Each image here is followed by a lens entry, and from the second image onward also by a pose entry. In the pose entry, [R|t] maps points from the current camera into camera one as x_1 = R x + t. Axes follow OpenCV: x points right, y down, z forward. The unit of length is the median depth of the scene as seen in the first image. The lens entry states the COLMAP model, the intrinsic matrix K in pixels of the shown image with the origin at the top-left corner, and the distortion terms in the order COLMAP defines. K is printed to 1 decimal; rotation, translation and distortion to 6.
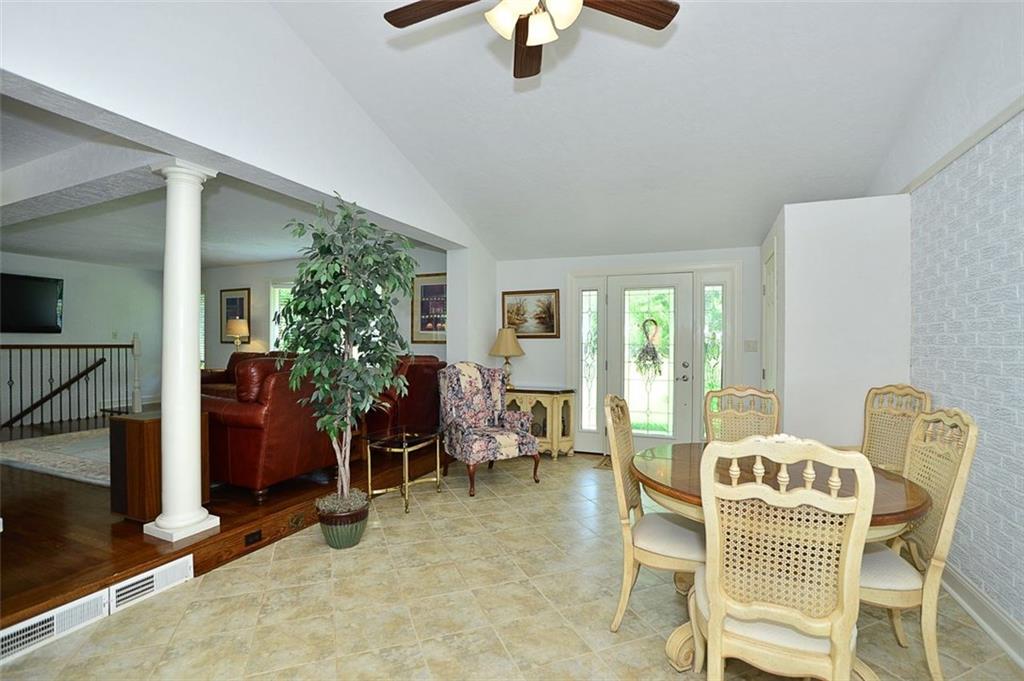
lens RADIAL K [[466.3, 0, 507.4], [0, 466.3, 346.7], [0, 0, 1]] dist [-0.002118, -0.000182]
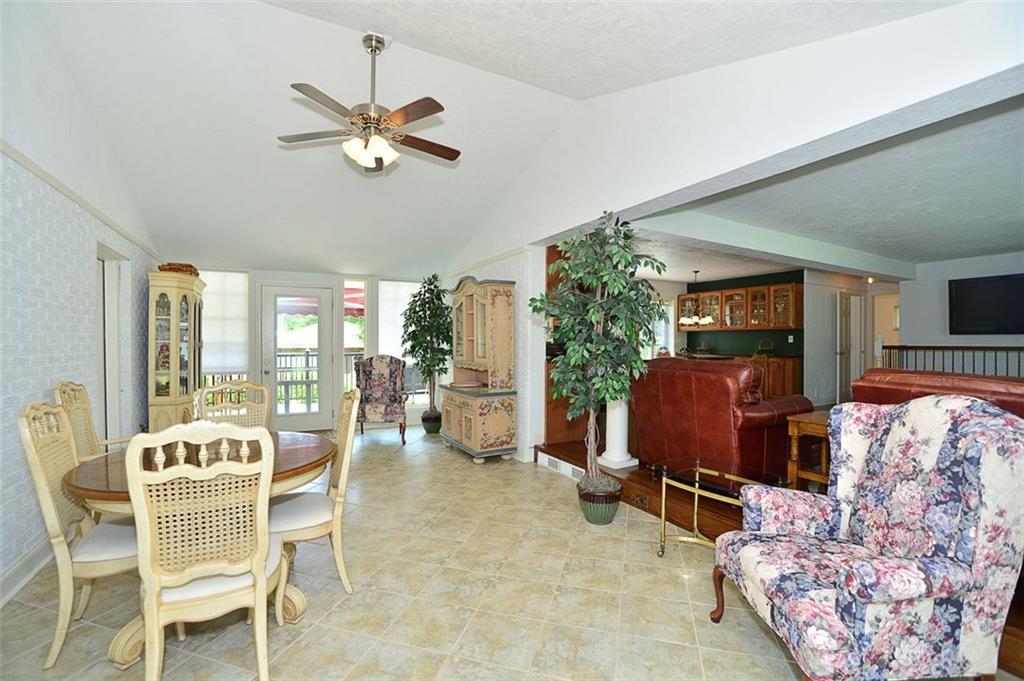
lens RADIAL K [[439.7, 0, 509.6], [0, 439.7, 341.7], [0, 0, 1]] dist [-0.034726, 0.005767]
pose [[-0.603682, -0.006599, -0.797198, 0.323613], [-0.009343, 0.999956, -0.001202, -0.006256], [0.797171, 0.006723, -0.603716, 0.743053]]
